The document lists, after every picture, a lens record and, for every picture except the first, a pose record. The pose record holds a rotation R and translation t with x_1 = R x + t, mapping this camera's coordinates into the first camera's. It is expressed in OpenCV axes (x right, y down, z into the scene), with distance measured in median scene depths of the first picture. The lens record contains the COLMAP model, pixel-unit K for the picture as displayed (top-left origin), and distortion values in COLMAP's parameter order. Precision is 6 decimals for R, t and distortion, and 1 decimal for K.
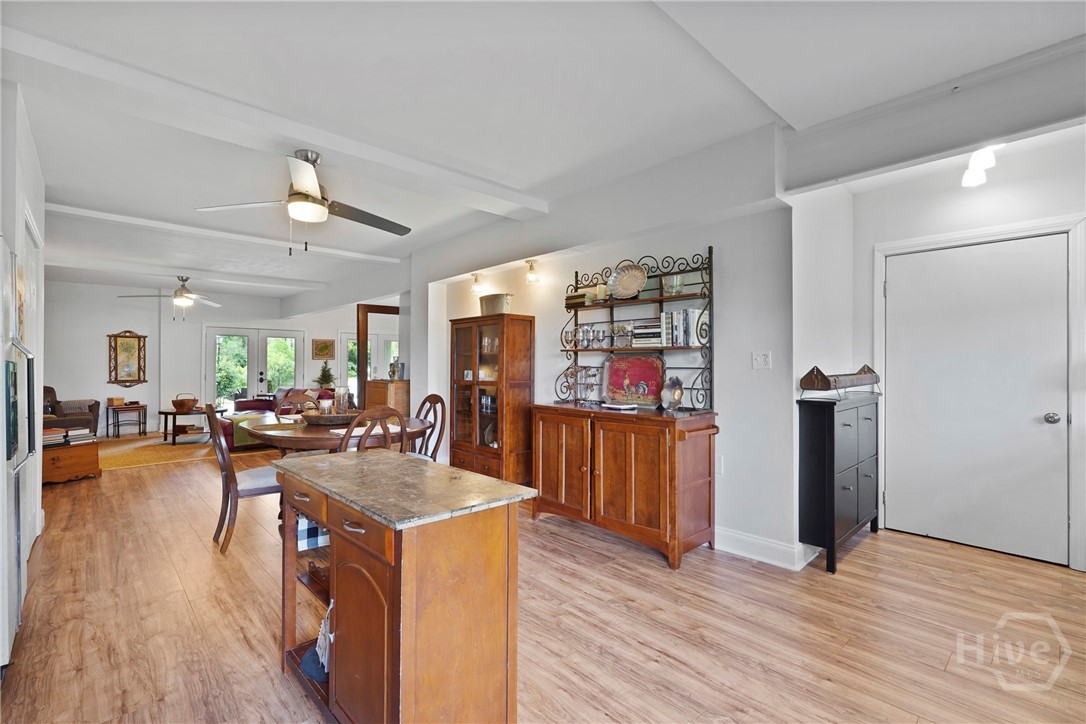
lens RADIAL K [[489.5, 0, 542.5], [0, 489.5, 363.2], [0, 0, 1]] dist [-0.000804, 0.001491]
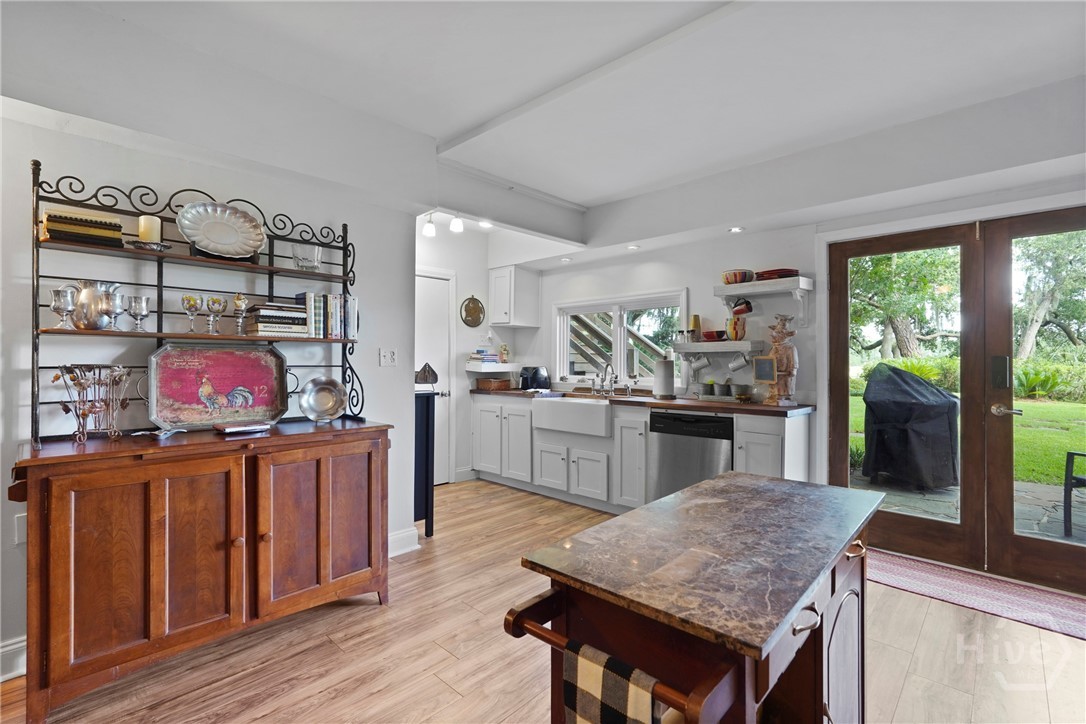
lens RADIAL K [[489.5, 0, 545.2], [0, 489.5, 360.1], [0, 0, 1]] dist [-0.000804, 0.001491]
pose [[-0.056634, -0.002680, 0.998391, -0.556775], [-0.007336, 0.999971, 0.002268, -0.004607], [-0.998368, -0.007196, -0.056652, 0.722643]]
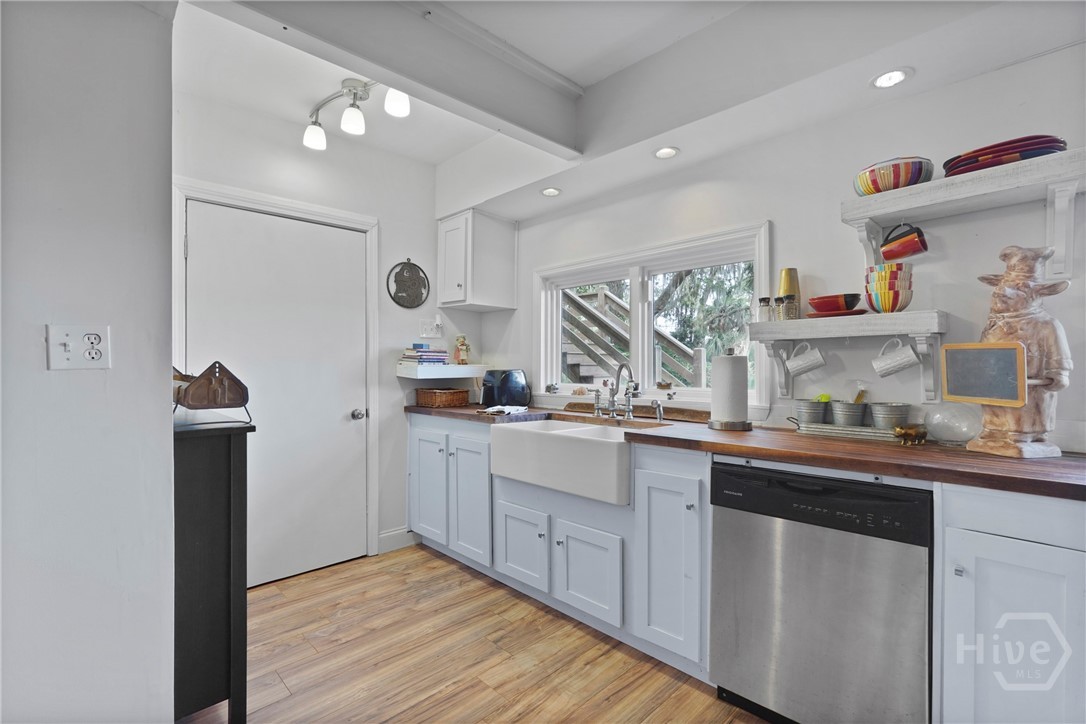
lens RADIAL K [[489.5, 0, 539.8], [0, 489.5, 364.9], [0, 0, 1]] dist [-0.000804, 0.001491]
pose [[-0.016847, -0.004689, 0.999847, 0.030942], [-0.002192, 0.999987, 0.004652, 0.006128], [-0.999856, -0.002113, -0.016857, 0.612066]]
